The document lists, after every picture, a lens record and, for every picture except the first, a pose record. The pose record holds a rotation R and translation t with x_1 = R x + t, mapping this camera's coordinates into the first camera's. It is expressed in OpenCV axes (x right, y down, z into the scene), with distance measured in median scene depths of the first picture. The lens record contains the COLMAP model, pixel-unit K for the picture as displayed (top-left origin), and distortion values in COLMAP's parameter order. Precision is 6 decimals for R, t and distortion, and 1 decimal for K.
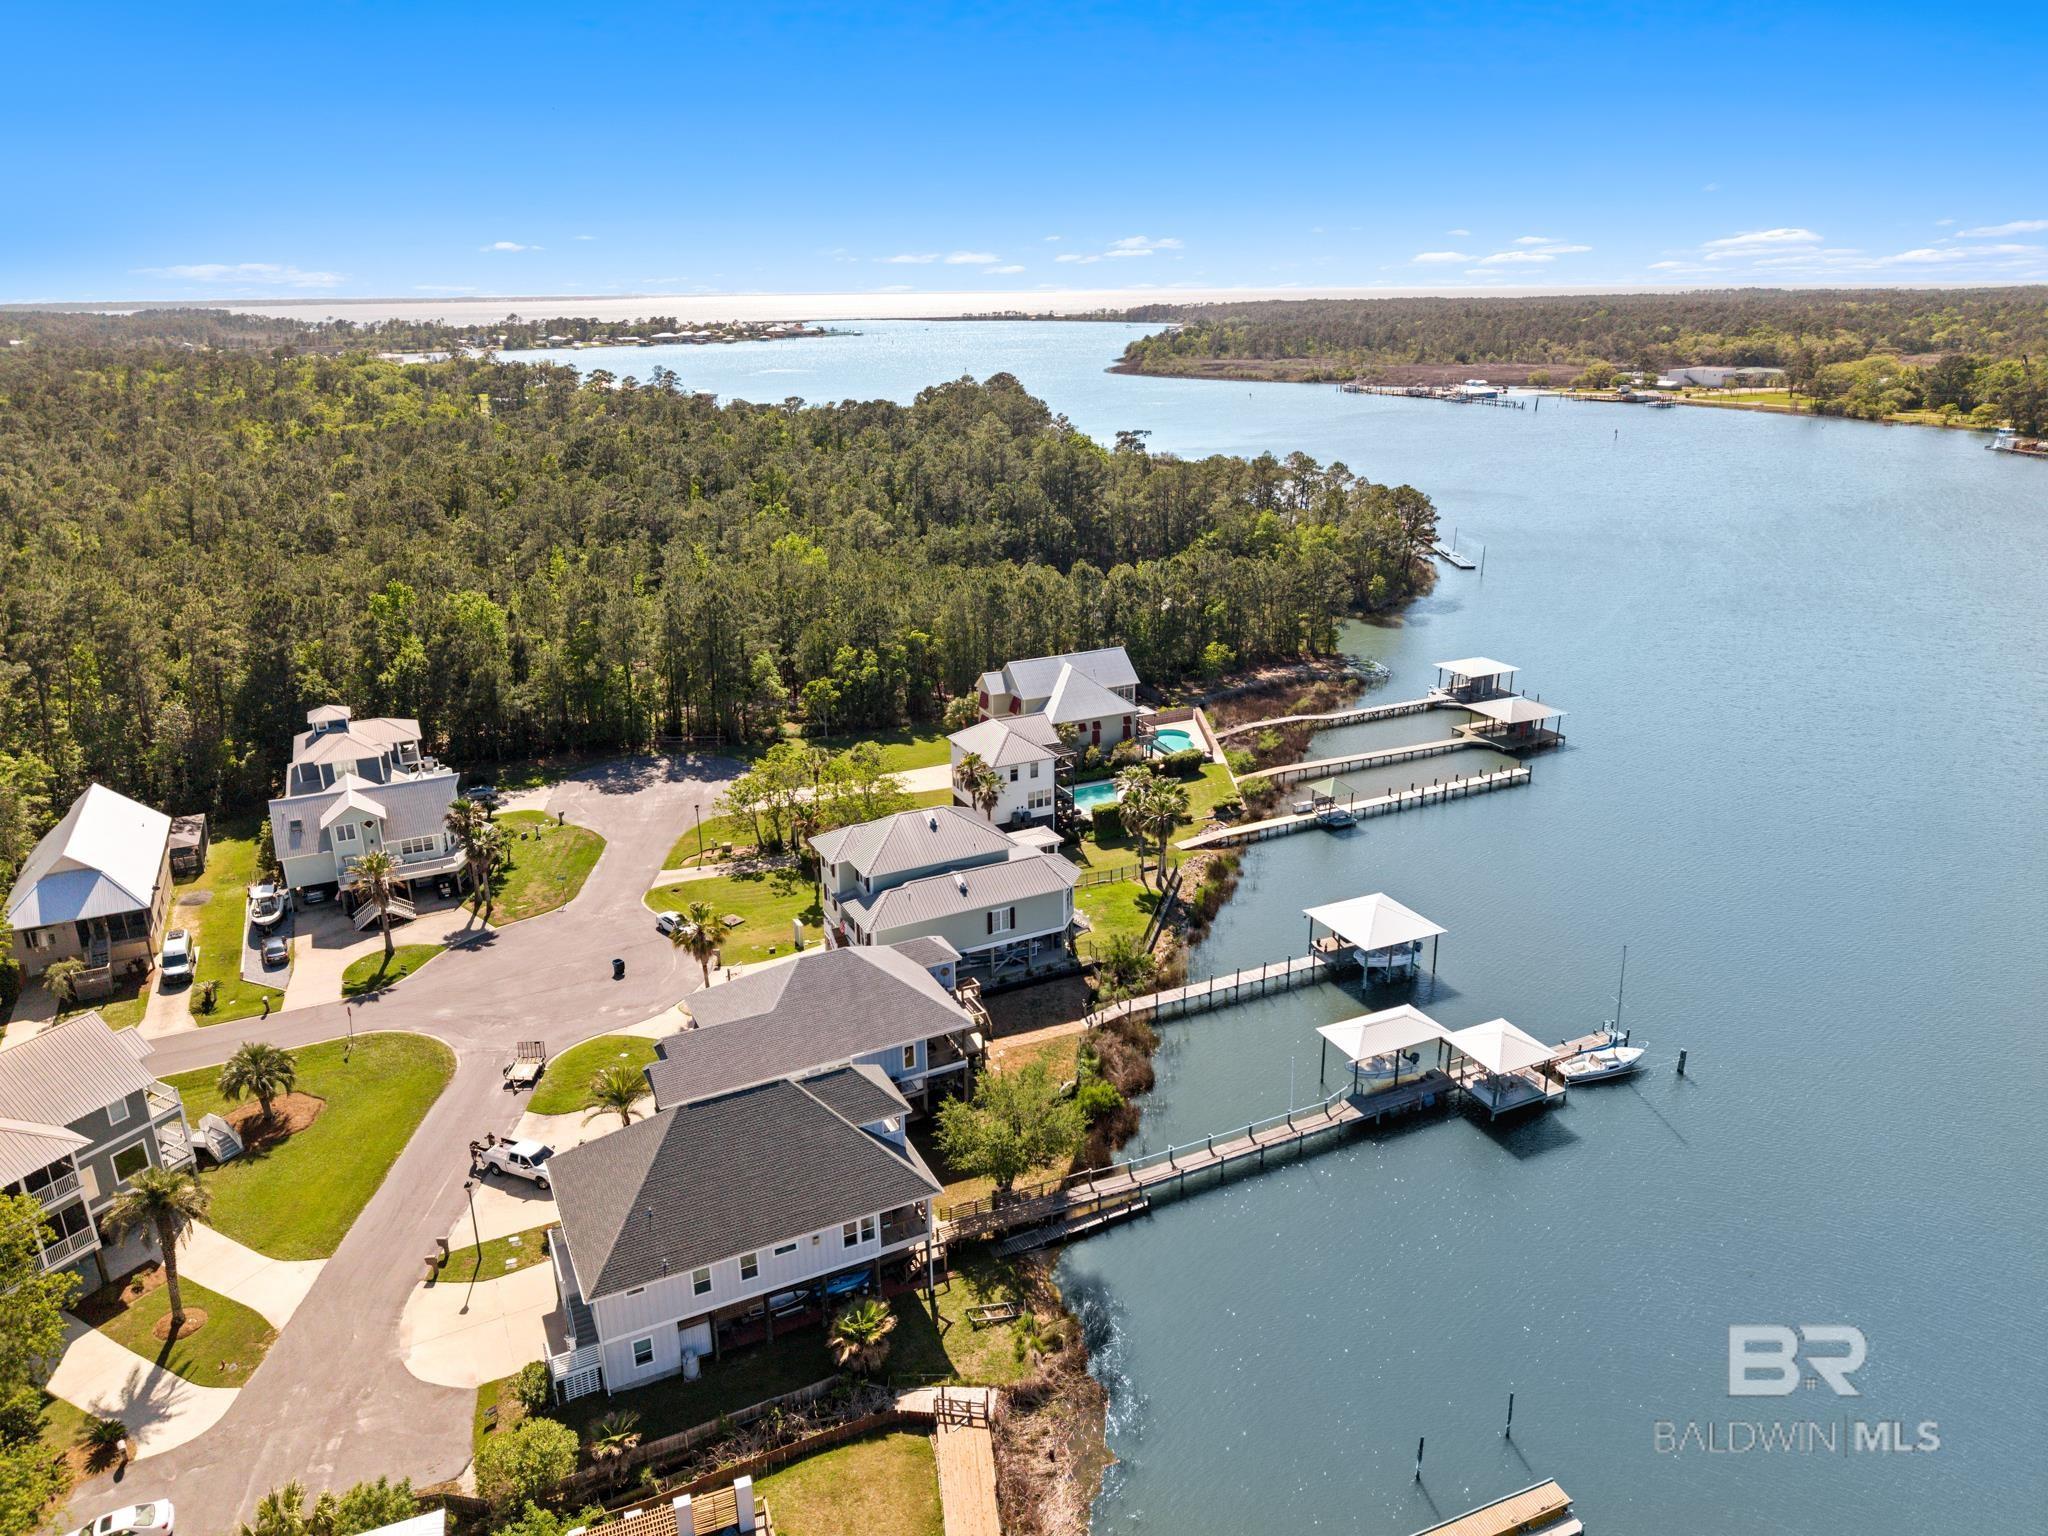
lens RADIAL K [[1374.5, 0, 1027.9], [0, 1374.5, 720.0], [0, 0, 1]] dist [0.046559, -0.059312]
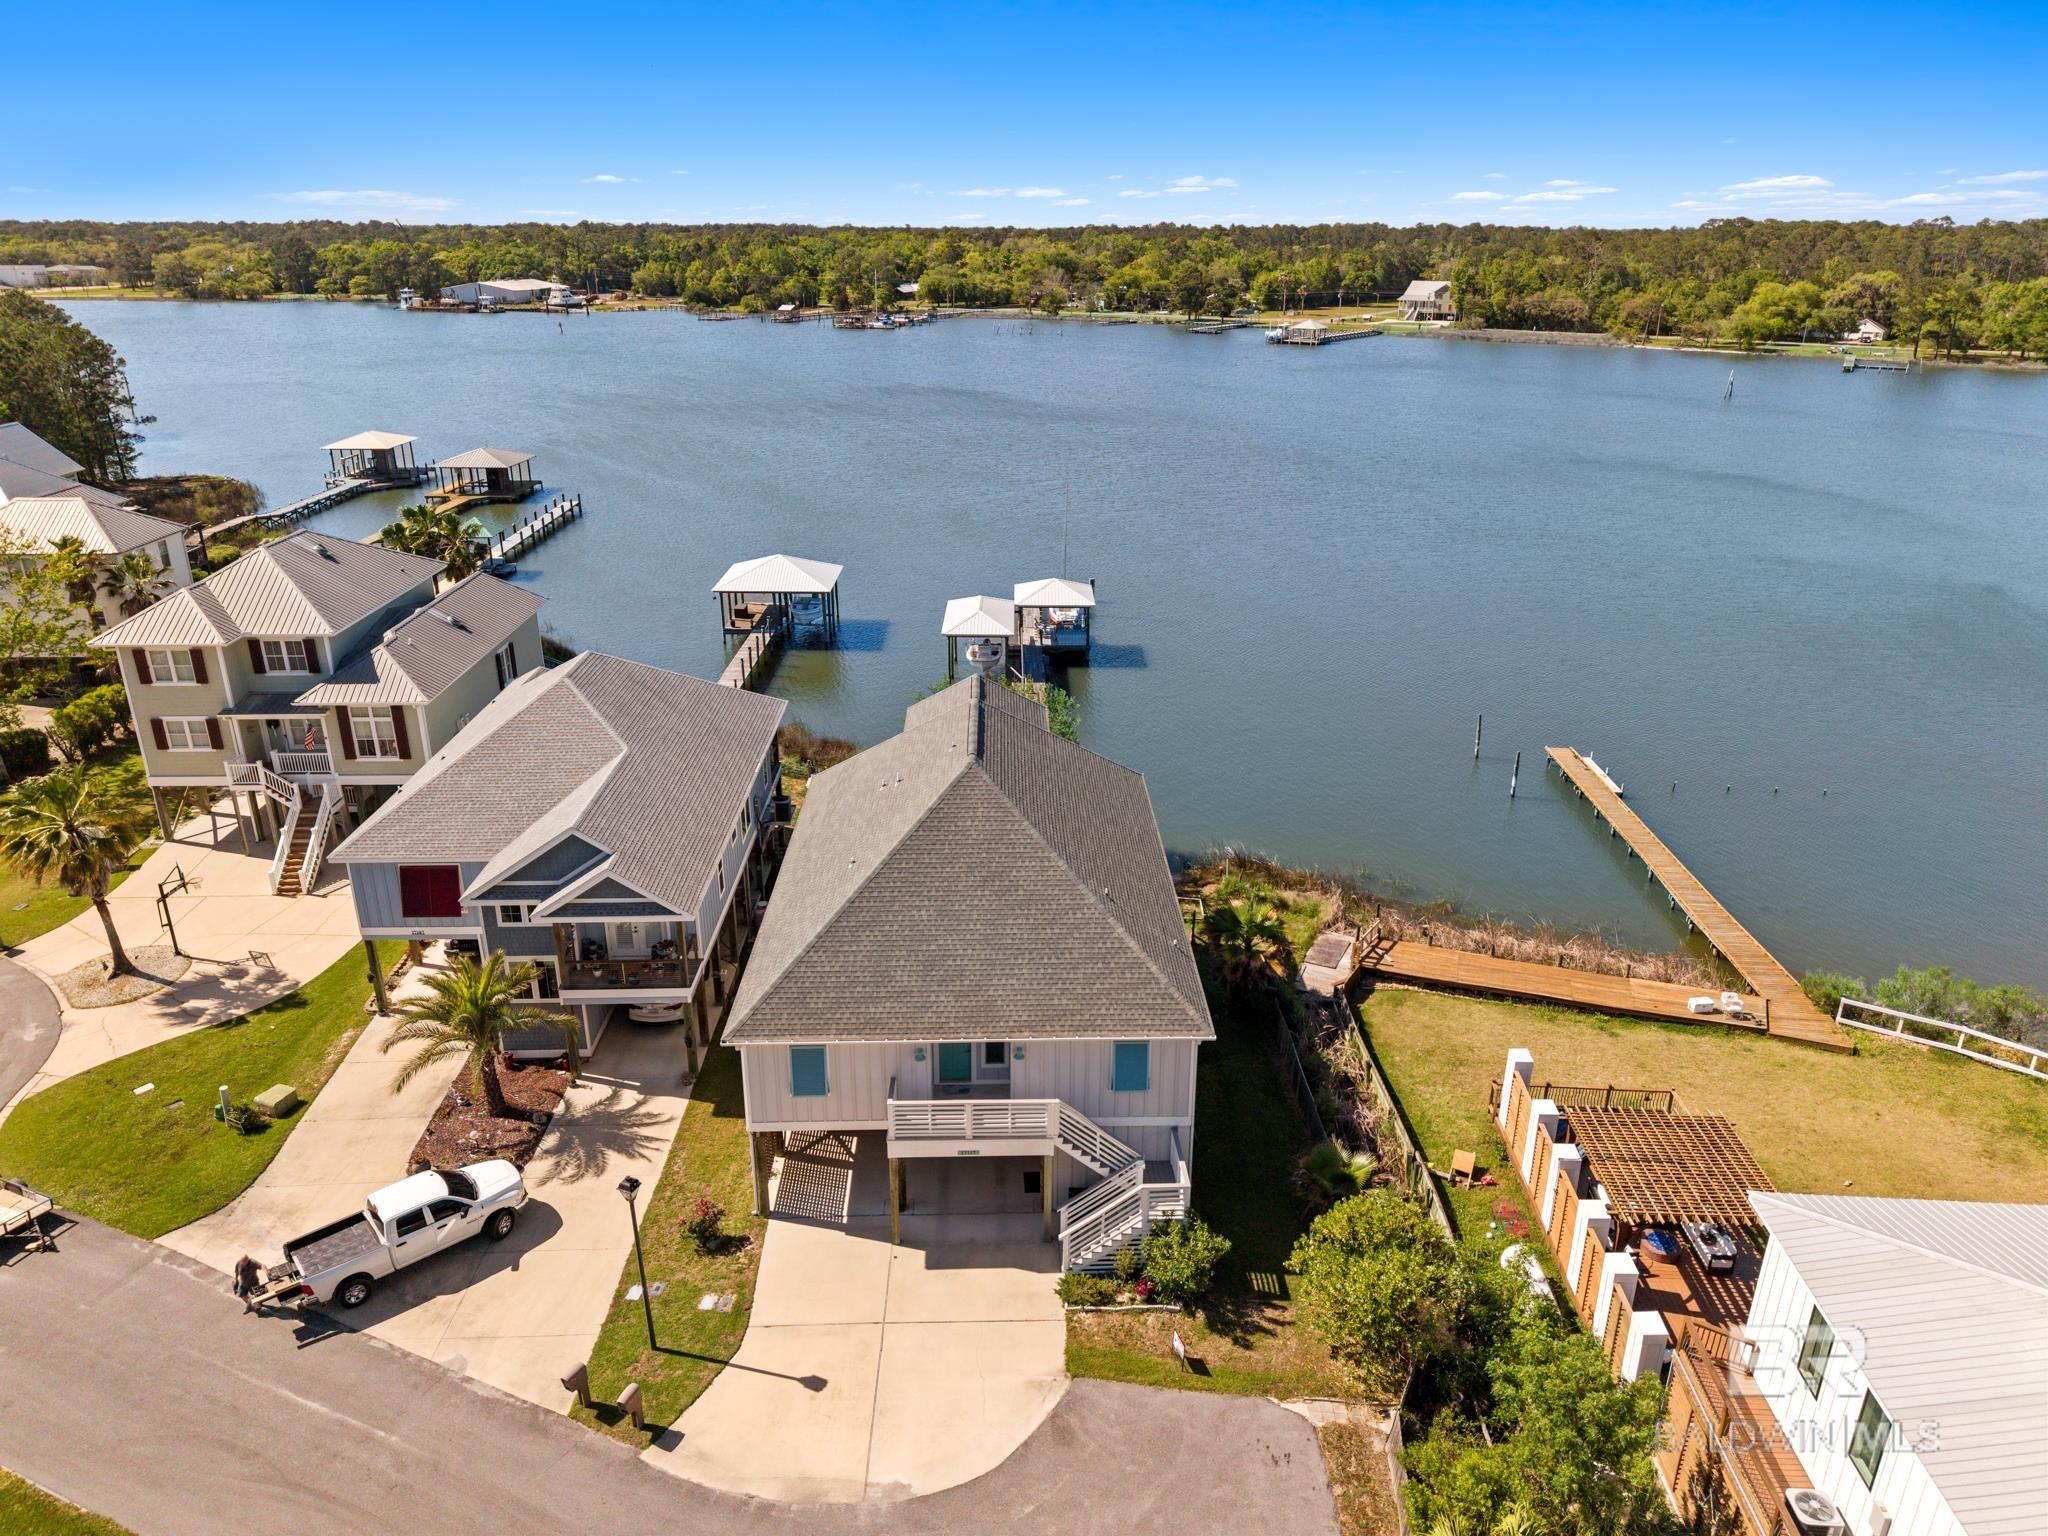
lens RADIAL K [[1390.7, 0, 1026.1], [0, 1390.7, 744.9], [0, 0, 1]] dist [0.003990, -0.001796]
pose [[0.418112, -0.303699, 0.856124, -0.313473], [0.265840, 0.942105, 0.204370, 0.073466], [-0.868626, 0.142142, 0.474641, 0.317443]]
